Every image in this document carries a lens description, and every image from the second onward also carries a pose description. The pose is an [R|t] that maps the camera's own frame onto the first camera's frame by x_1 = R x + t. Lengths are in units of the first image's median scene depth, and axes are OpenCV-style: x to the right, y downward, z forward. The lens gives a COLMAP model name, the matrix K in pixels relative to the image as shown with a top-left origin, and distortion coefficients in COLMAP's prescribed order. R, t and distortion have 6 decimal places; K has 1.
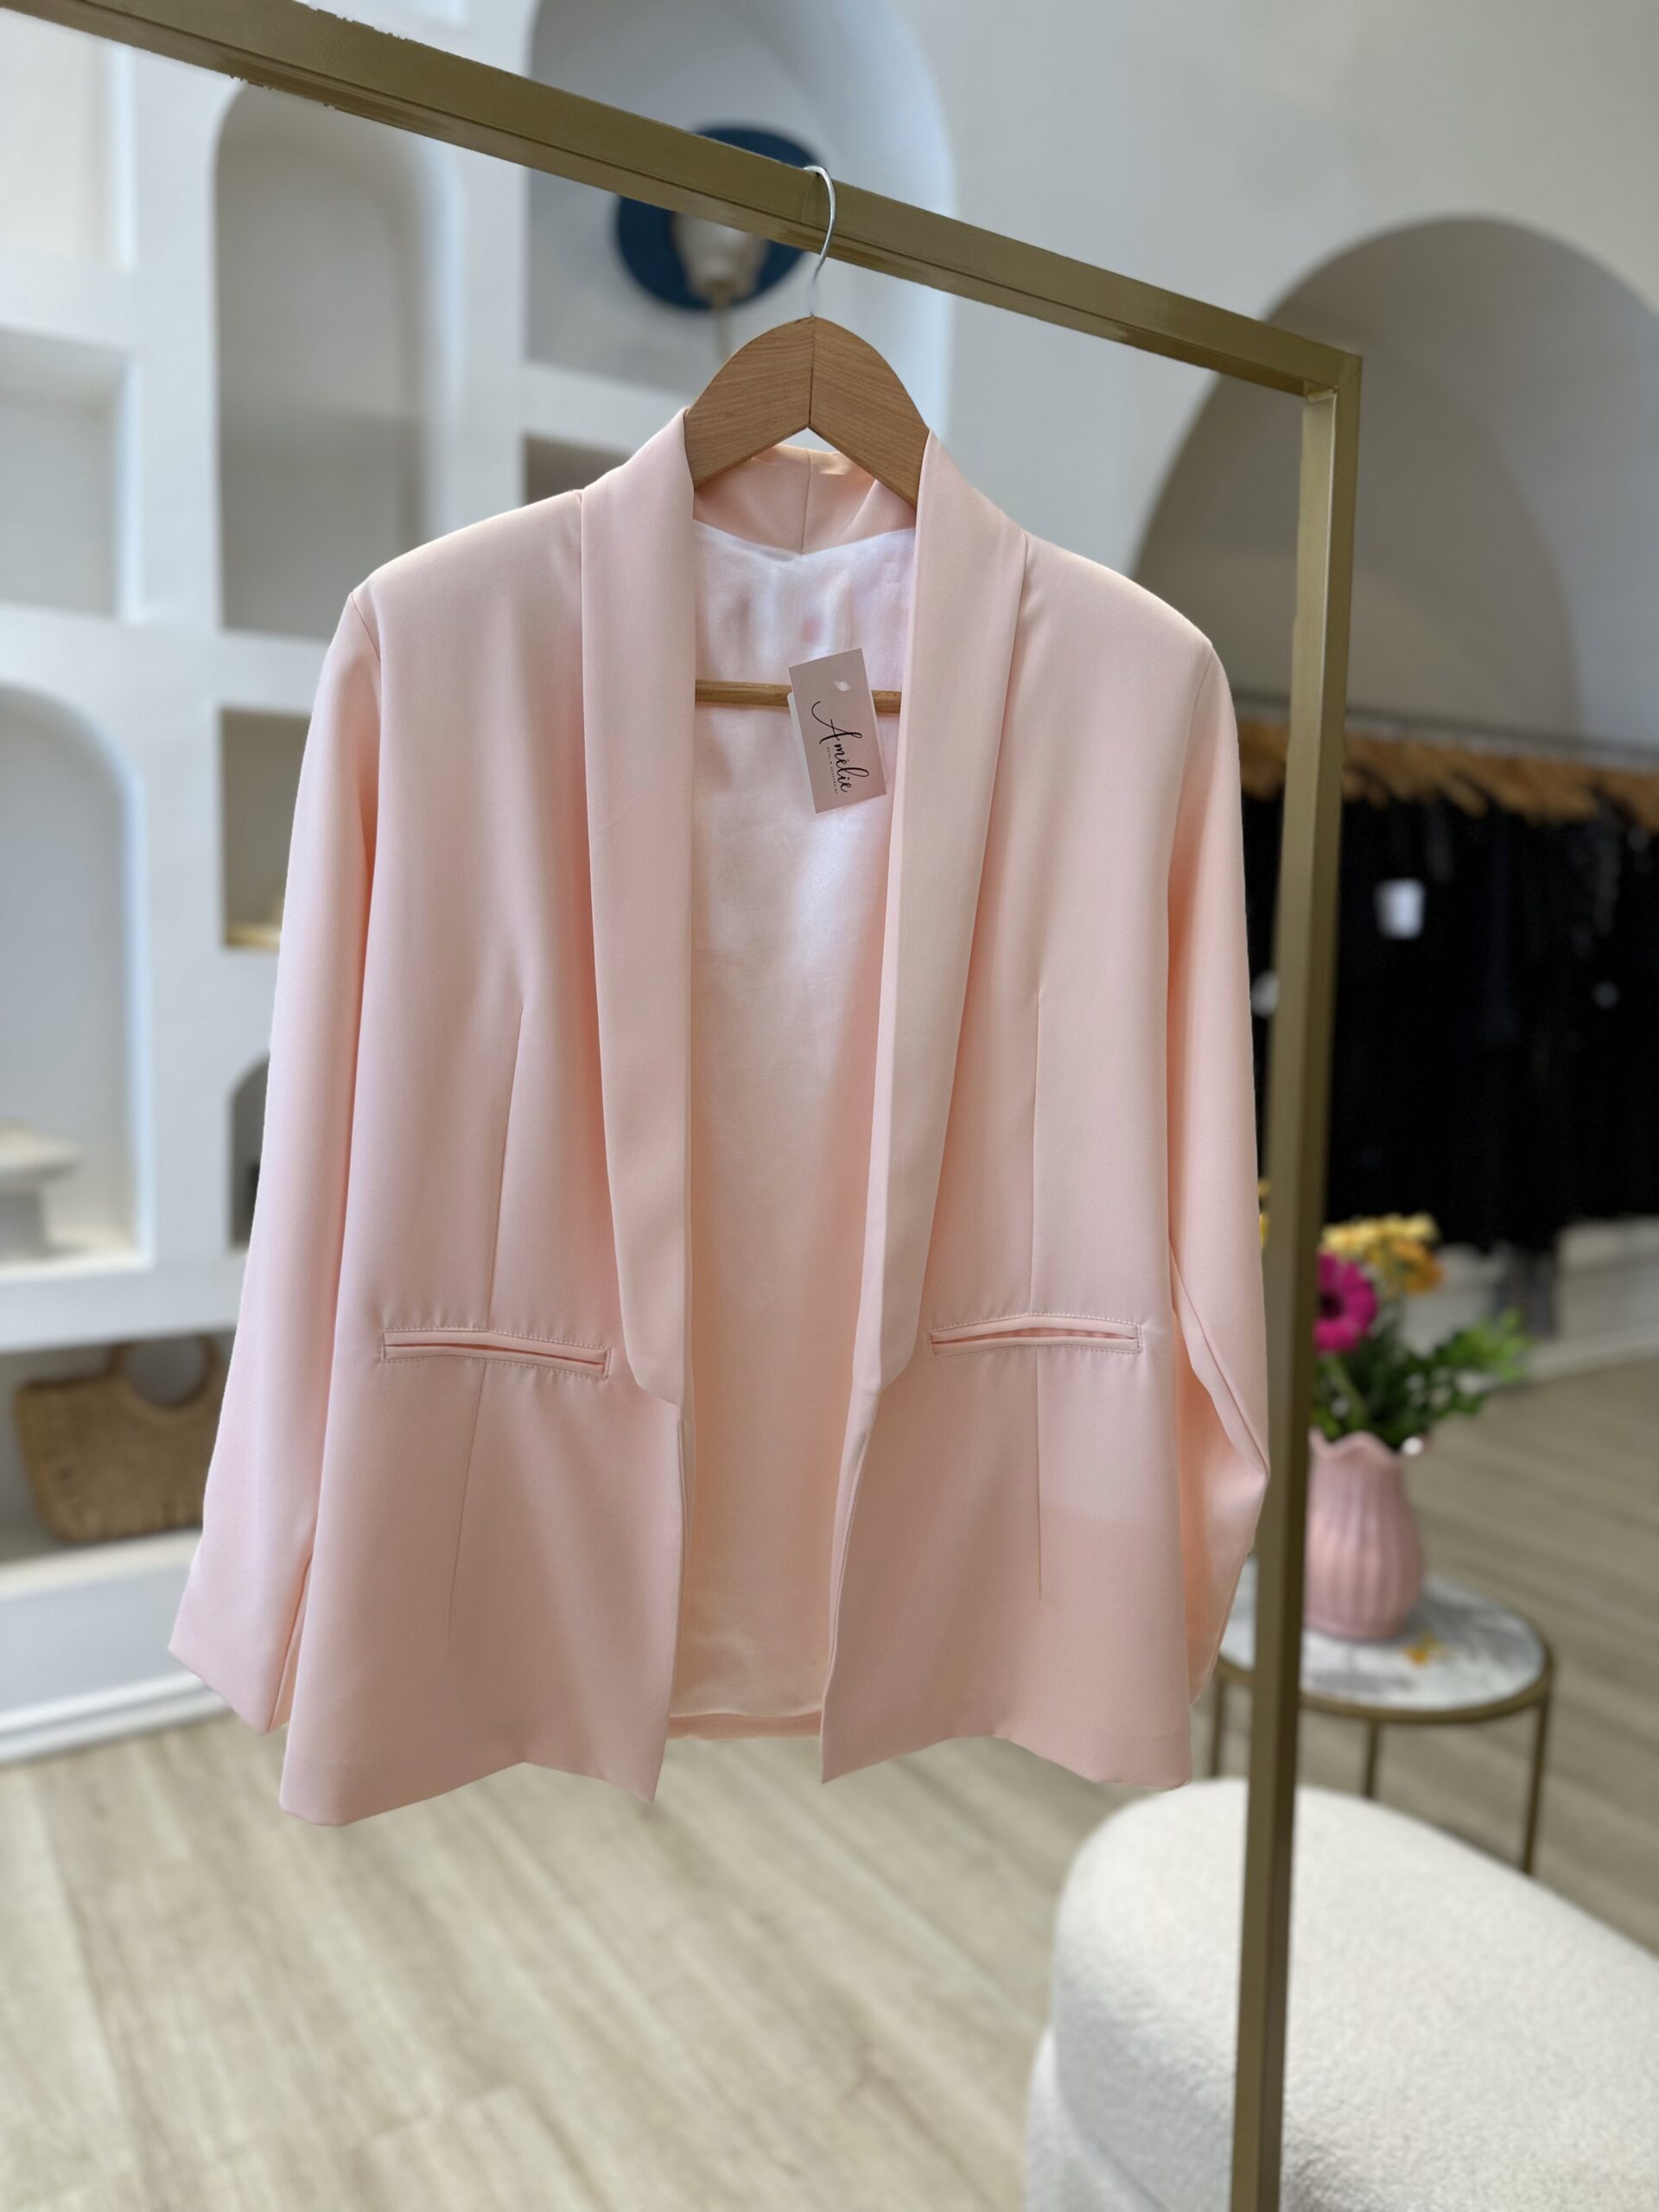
lens RADIAL K [[1655.8, 0, 829.5], [0, 1655.8, 1106.0], [0, 0, 1]] dist [0.016469, -0.012735]
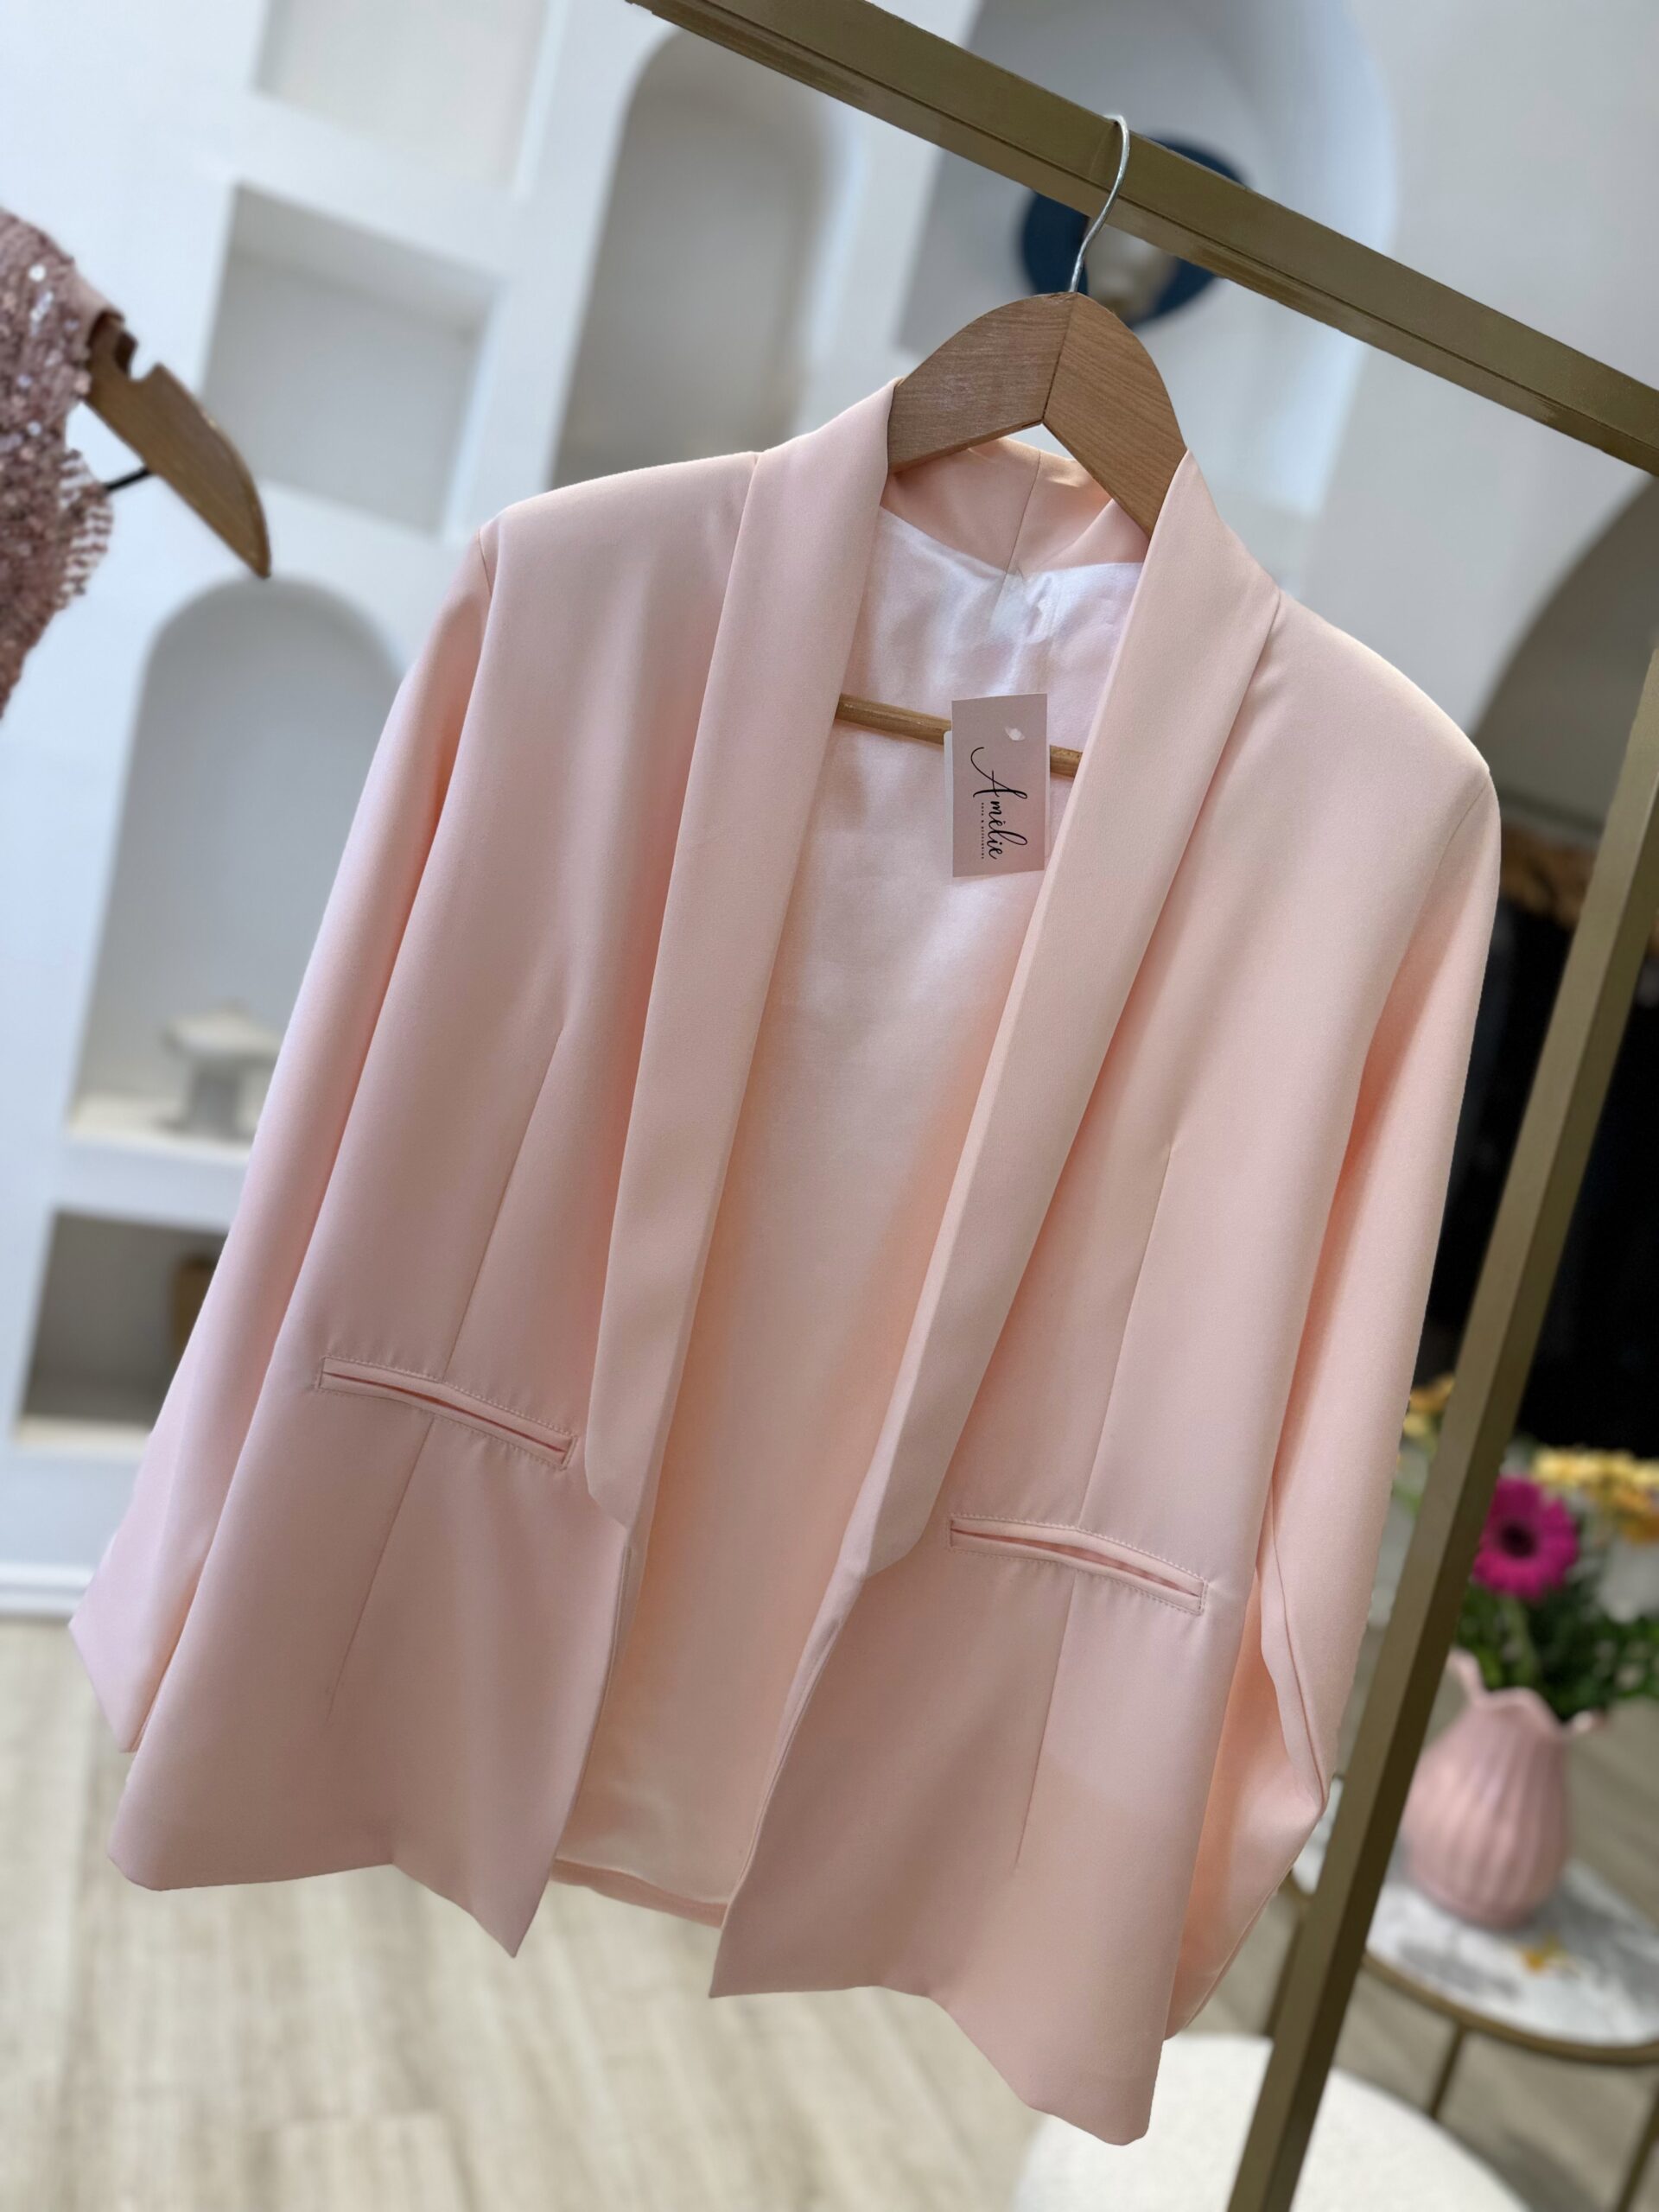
lens RADIAL K [[1634.5, 0, 842.7], [0, 1634.5, 1092.4], [0, 0, 1]] dist [0.005466, 0.005440]
pose [[0.960733, 0.224504, -0.163064, 0.073512], [-0.226854, 0.973919, 0.004306, -0.046666], [0.159778, 0.032854, 0.986606, 0.137440]]
